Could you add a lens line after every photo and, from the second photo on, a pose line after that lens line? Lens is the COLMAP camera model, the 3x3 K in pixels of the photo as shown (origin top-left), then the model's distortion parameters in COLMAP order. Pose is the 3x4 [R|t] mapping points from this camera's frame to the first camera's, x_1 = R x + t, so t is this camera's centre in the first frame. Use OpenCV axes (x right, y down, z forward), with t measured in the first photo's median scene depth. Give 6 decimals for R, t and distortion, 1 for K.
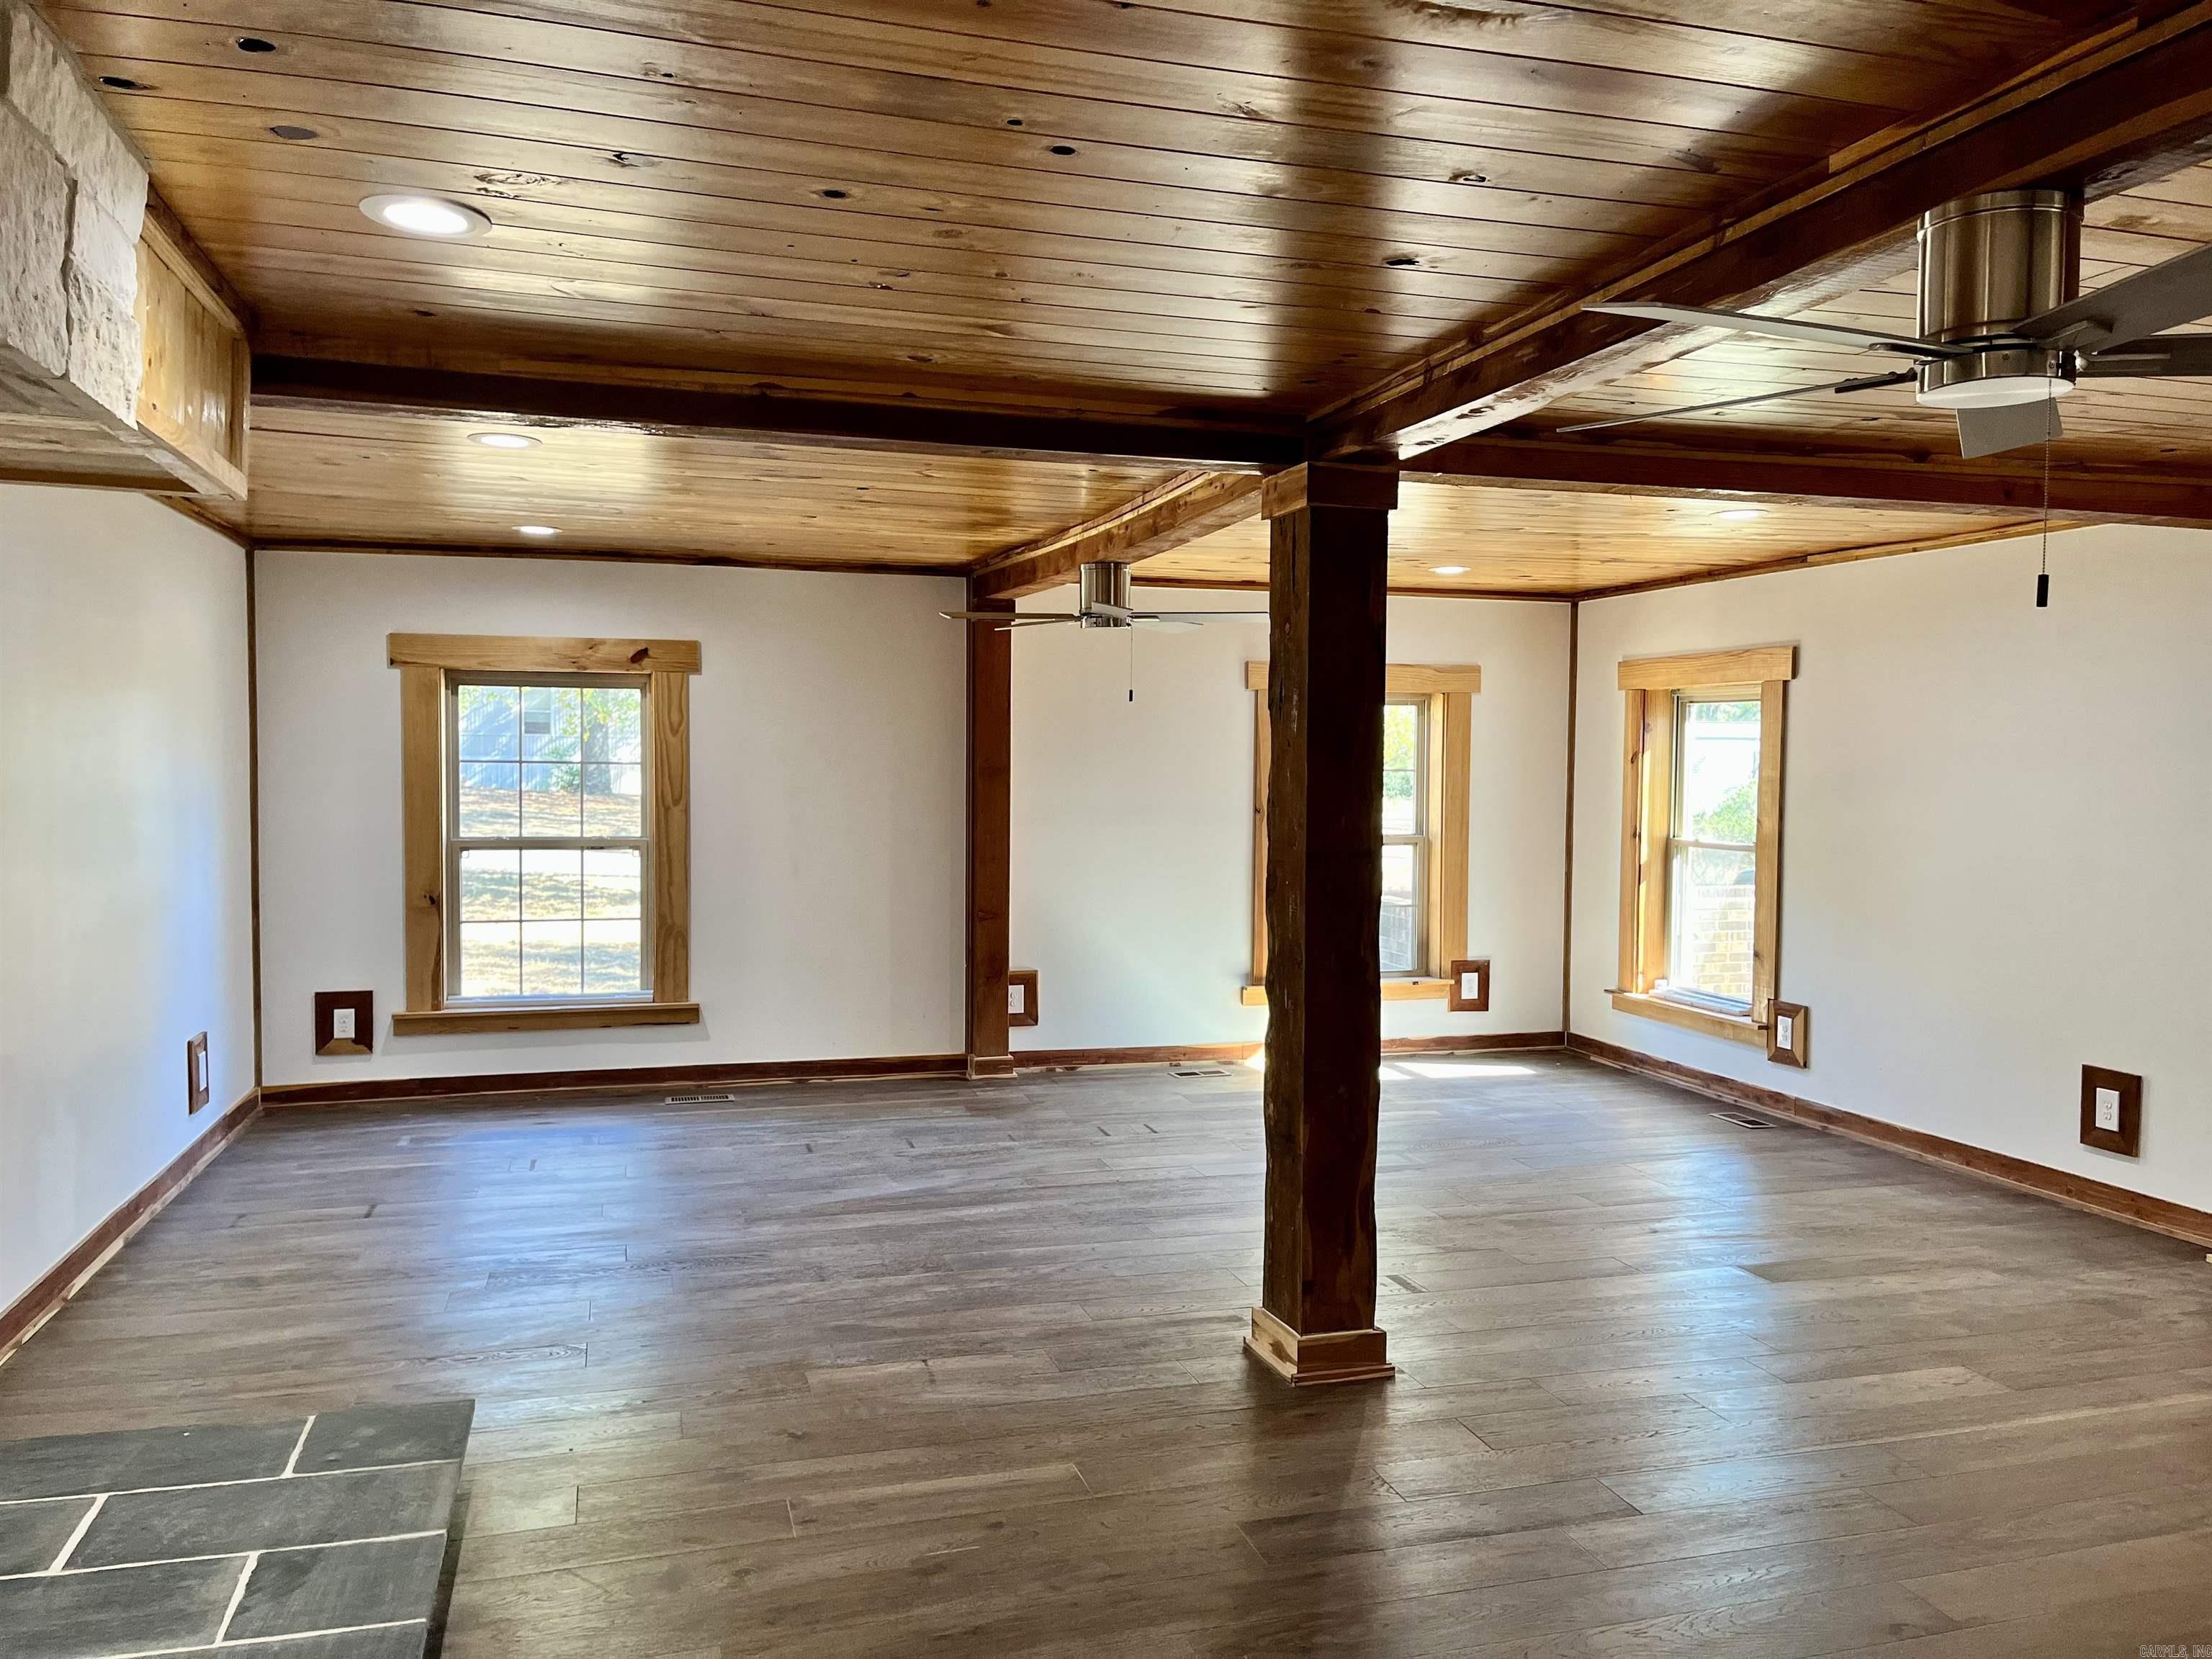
lens RADIAL K [[1678.9, 0, 1116.7], [0, 1678.9, 834.1], [0, 0, 1]] dist [0.078964, -0.107161]
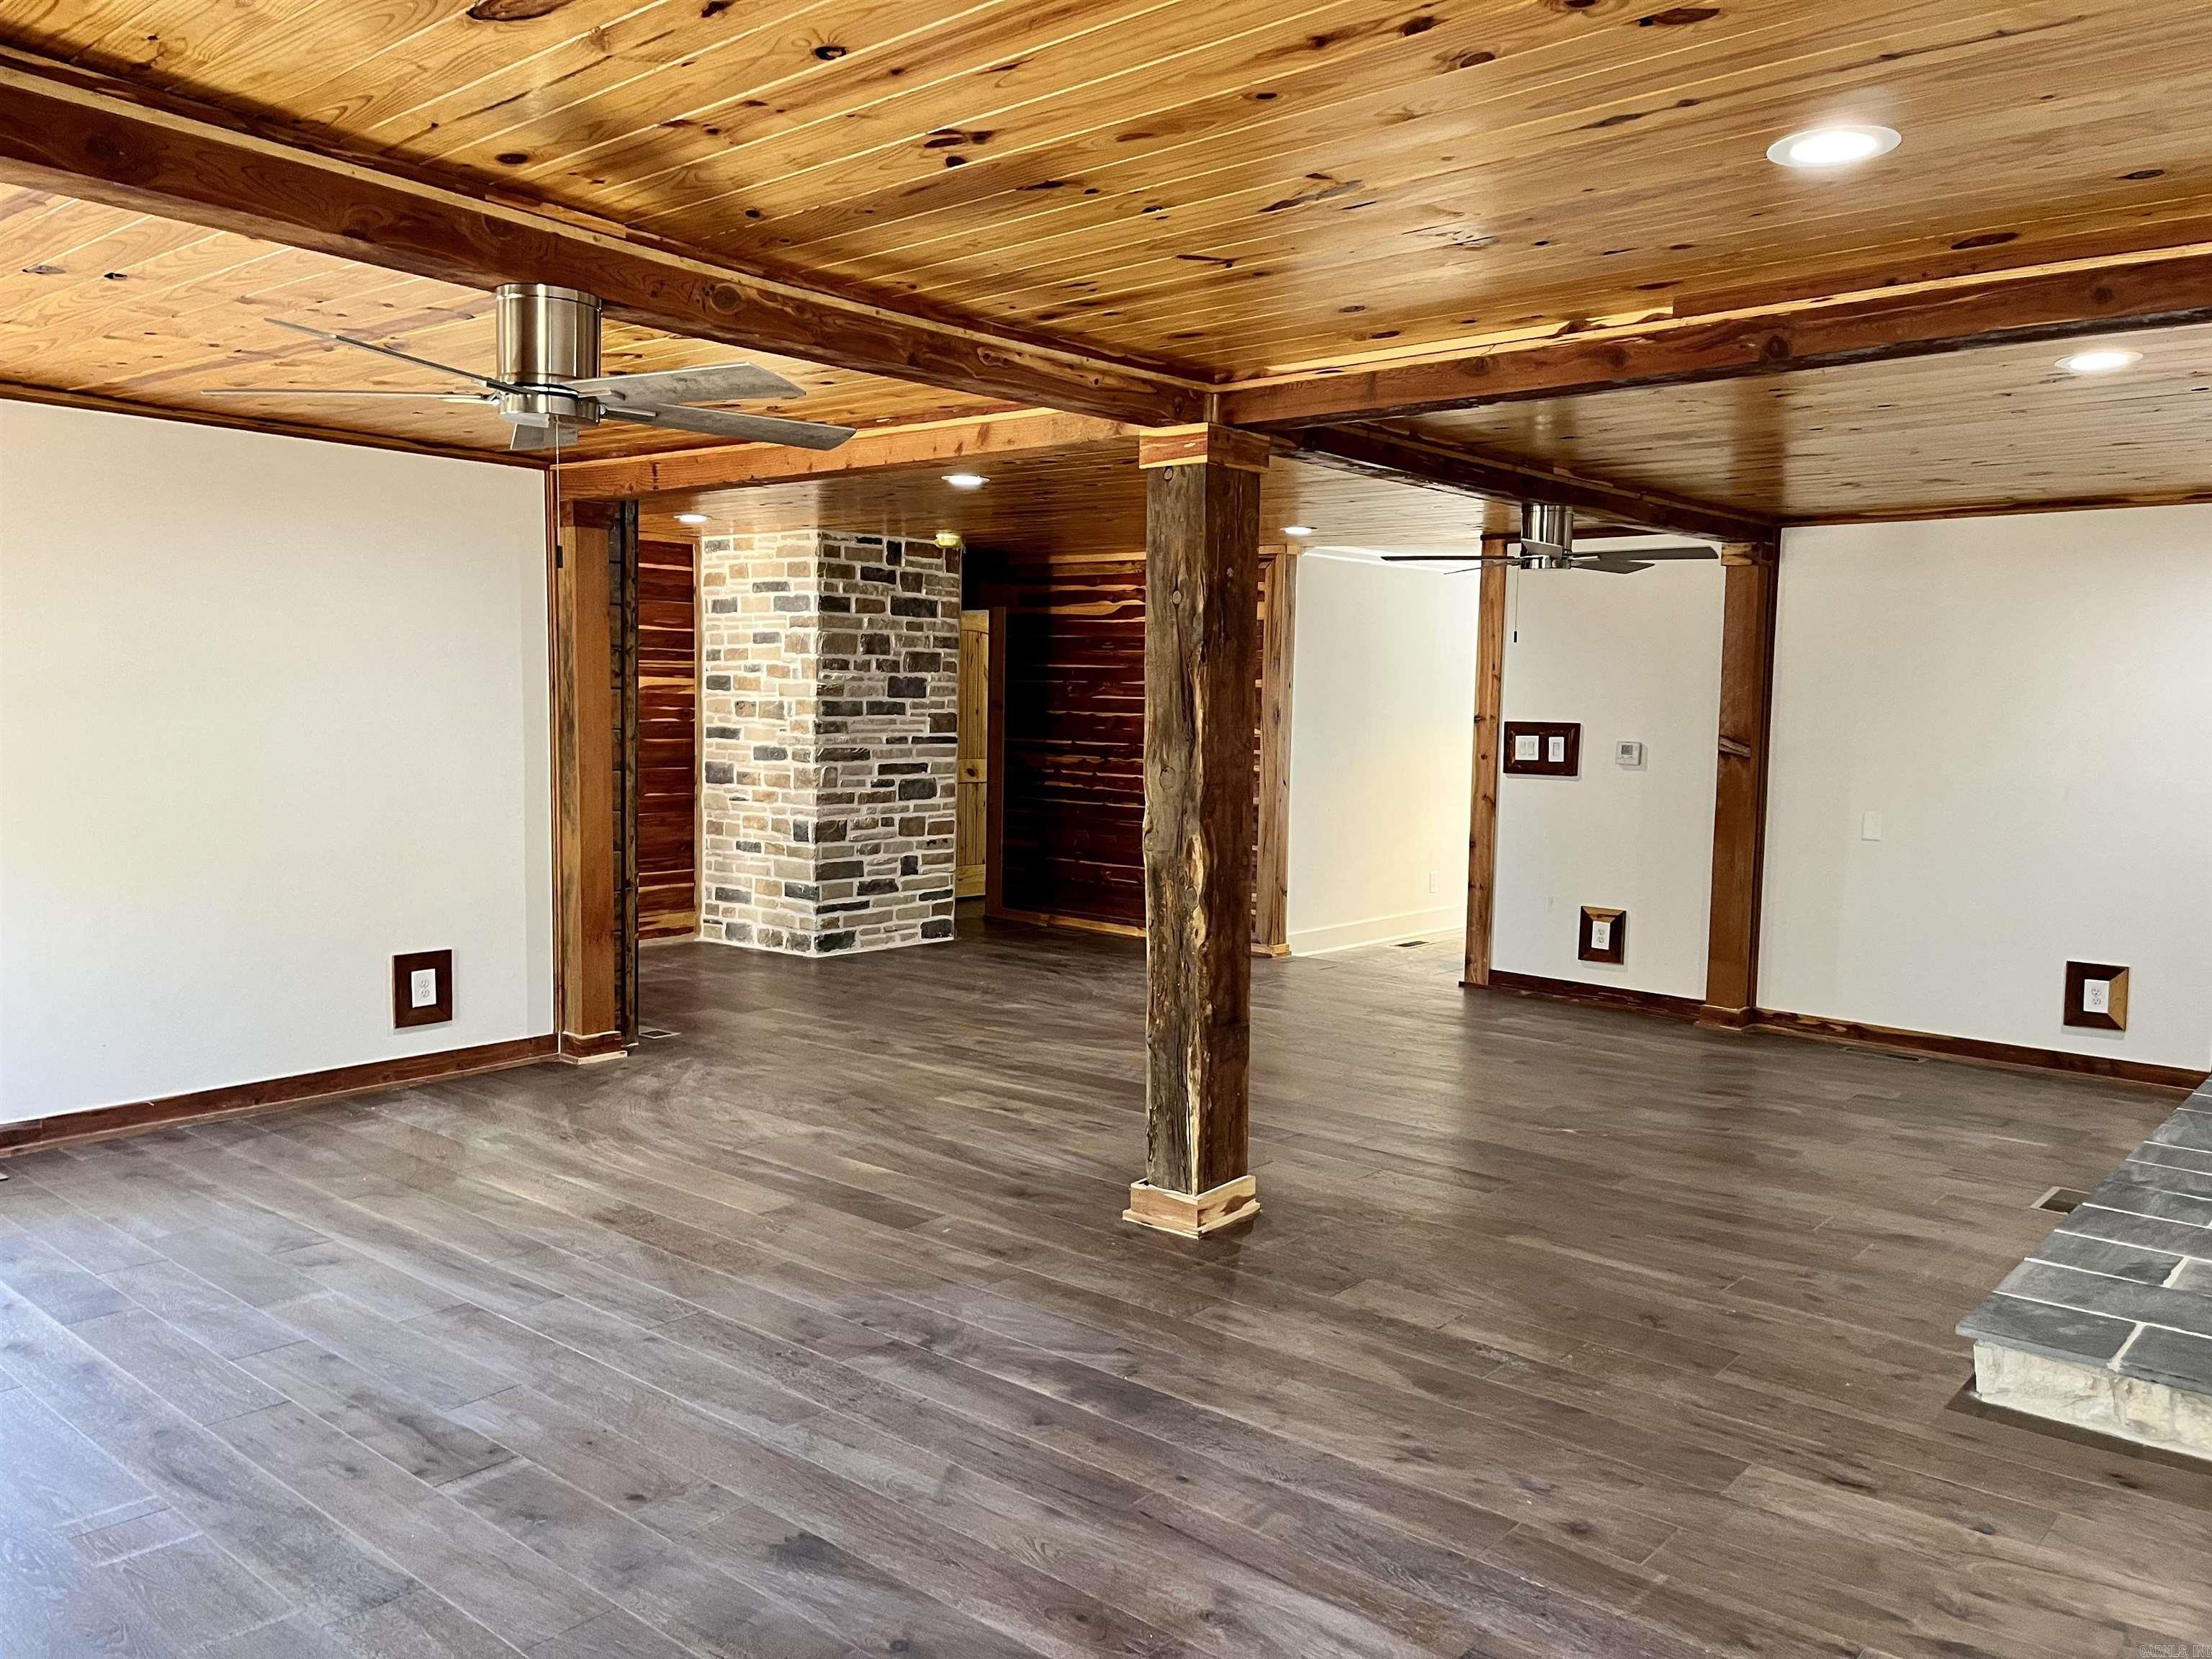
lens RADIAL K [[1678.9, 0, 1116.7], [0, 1678.9, 834.1], [0, 0, 1]] dist [0.078964, -0.107161]
pose [[-0.545538, -0.086662, 0.833594, -0.726912], [0.015525, 0.993424, 0.113439, -0.070988], [-0.837943, 0.074826, -0.540605, 1.523232]]
